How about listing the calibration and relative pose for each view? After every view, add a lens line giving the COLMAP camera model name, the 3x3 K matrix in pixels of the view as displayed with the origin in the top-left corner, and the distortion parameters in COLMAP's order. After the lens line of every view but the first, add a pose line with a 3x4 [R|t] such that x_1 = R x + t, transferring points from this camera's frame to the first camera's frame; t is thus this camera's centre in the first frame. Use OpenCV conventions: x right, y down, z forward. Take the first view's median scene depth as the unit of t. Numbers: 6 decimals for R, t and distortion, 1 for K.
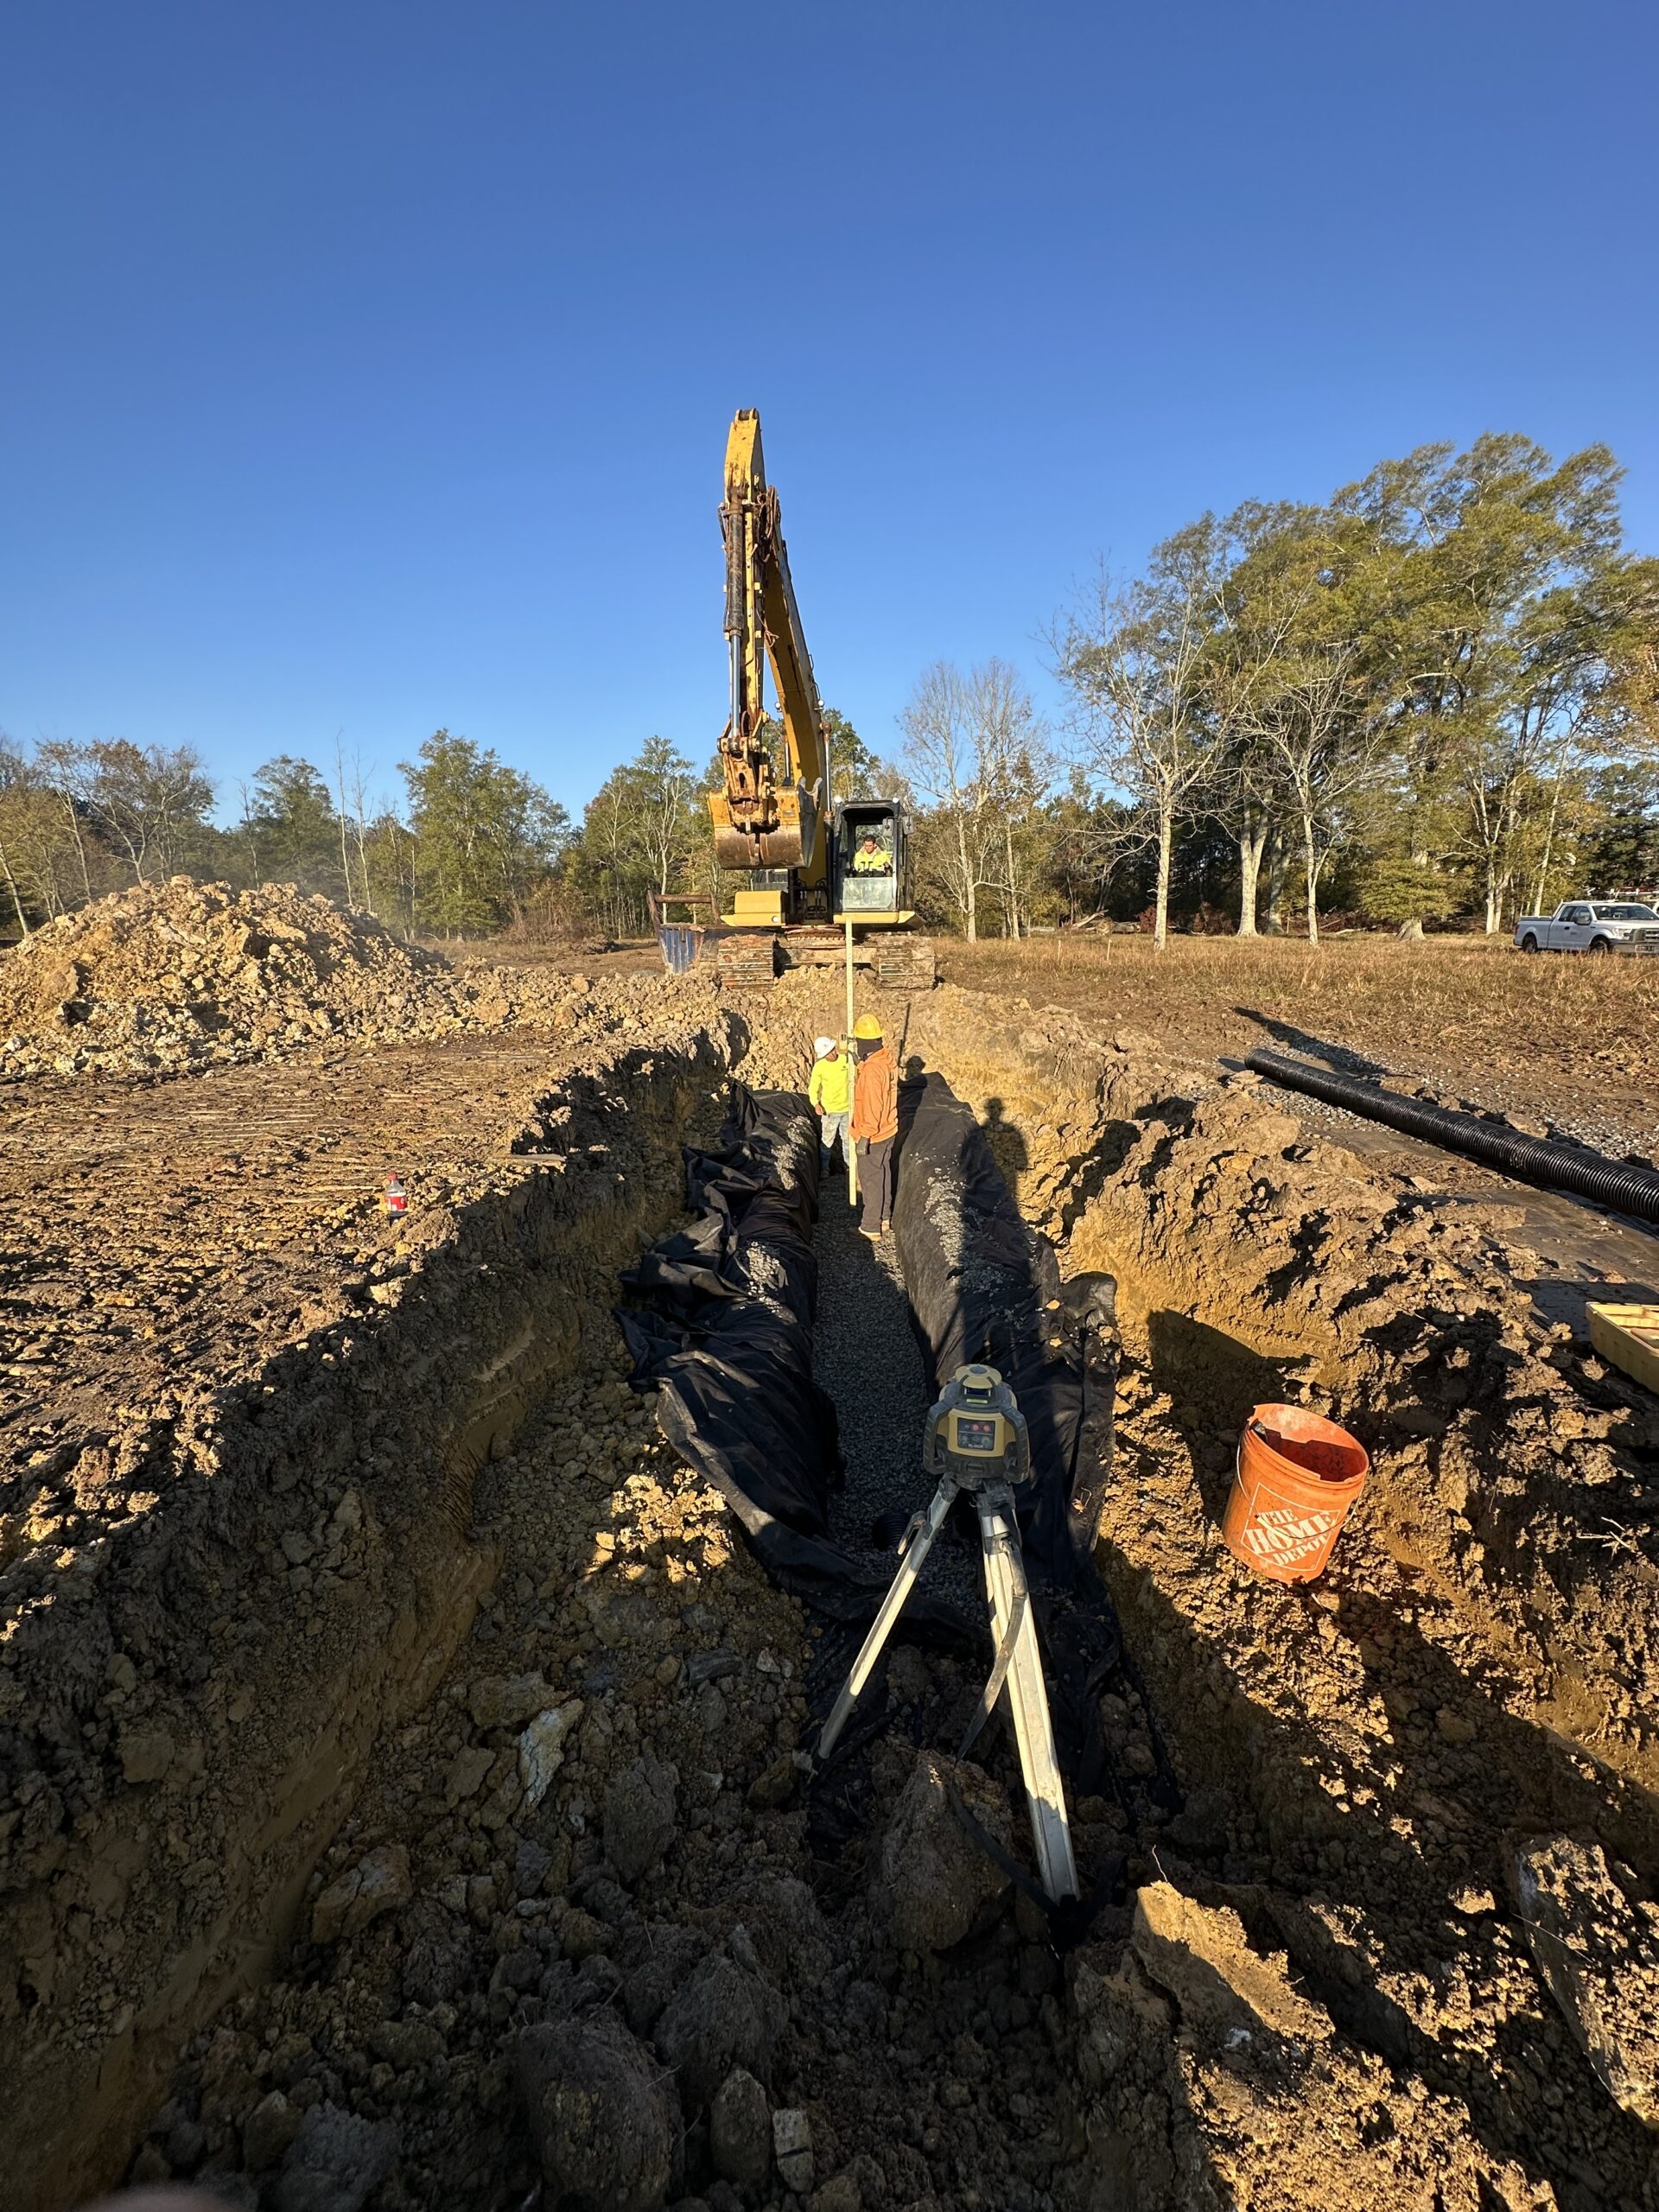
lens RADIAL K [[888.7, 0, 826.2], [0, 888.7, 1095.9], [0, 0, 1]] dist [-0.011599, -0.000046]
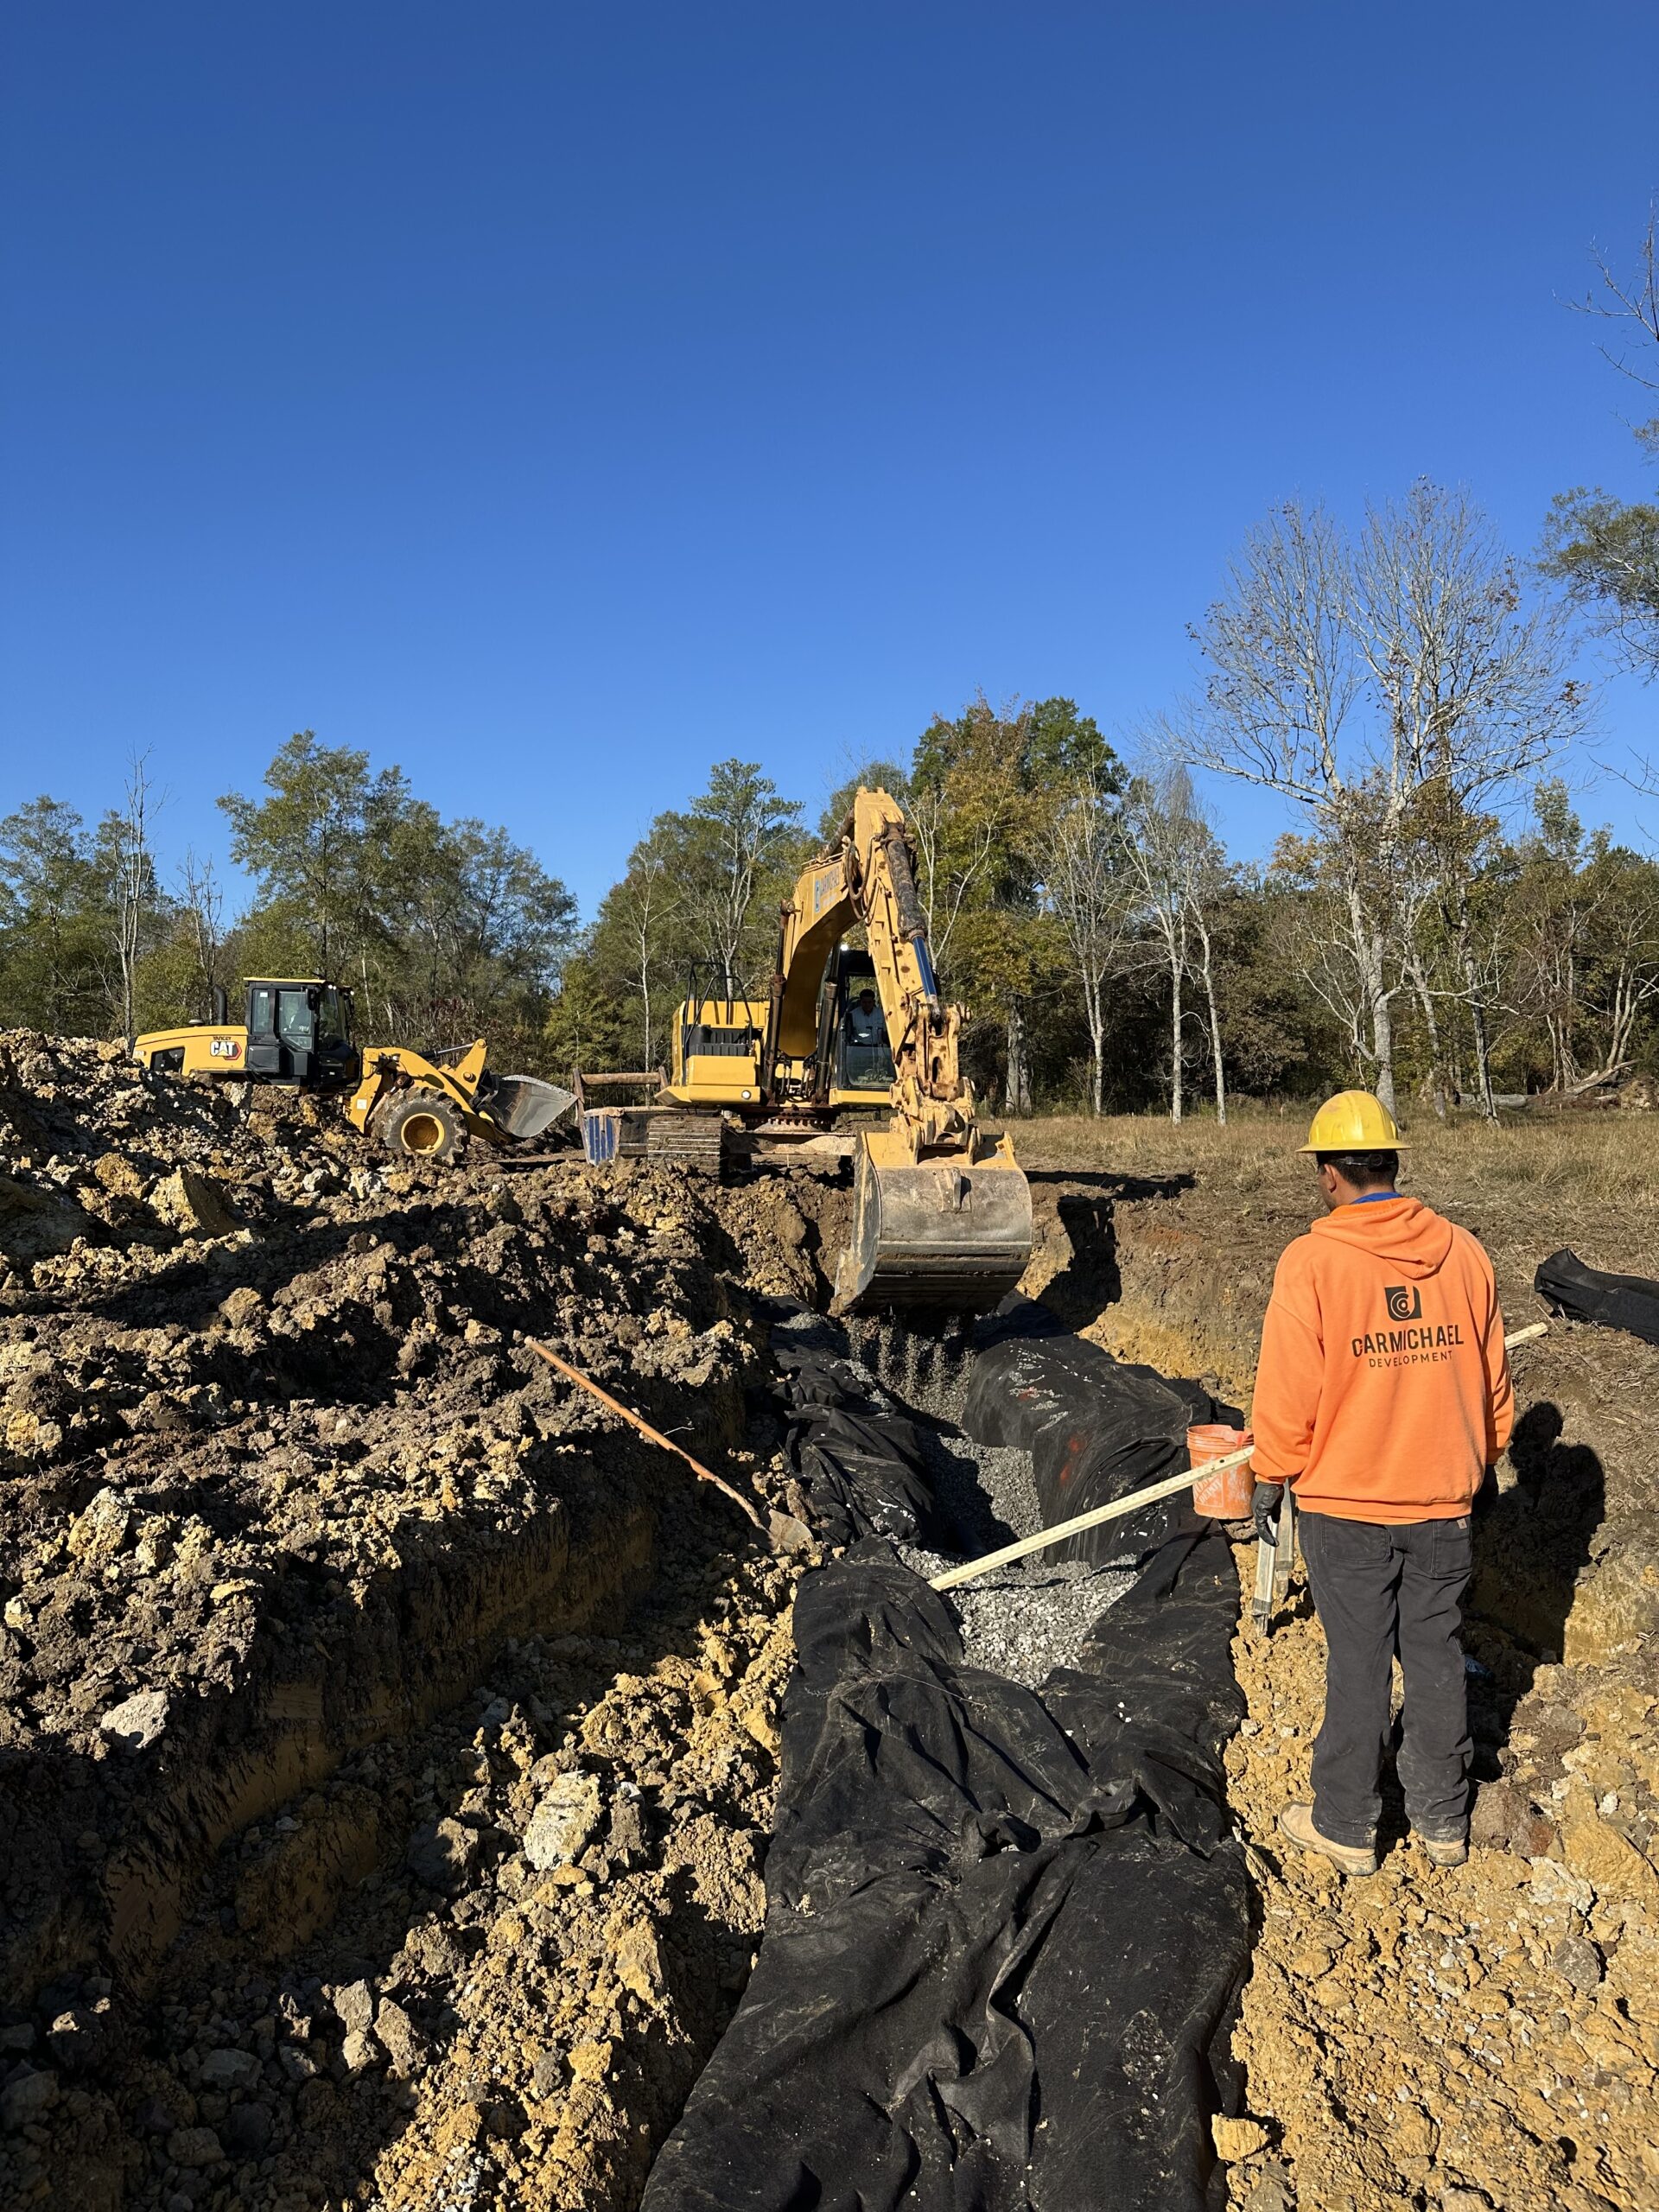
lens RADIAL K [[1550.2, 0, 834.4], [0, 1550.2, 1102.6], [0, 0, 1]] dist [0.030840, -0.001918]
pose [[0.989639, -0.005347, -0.143479, 0.006363], [-0.021484, 0.982541, -0.184803, -0.021924], [0.141962, 0.185971, 0.972246, 0.119327]]
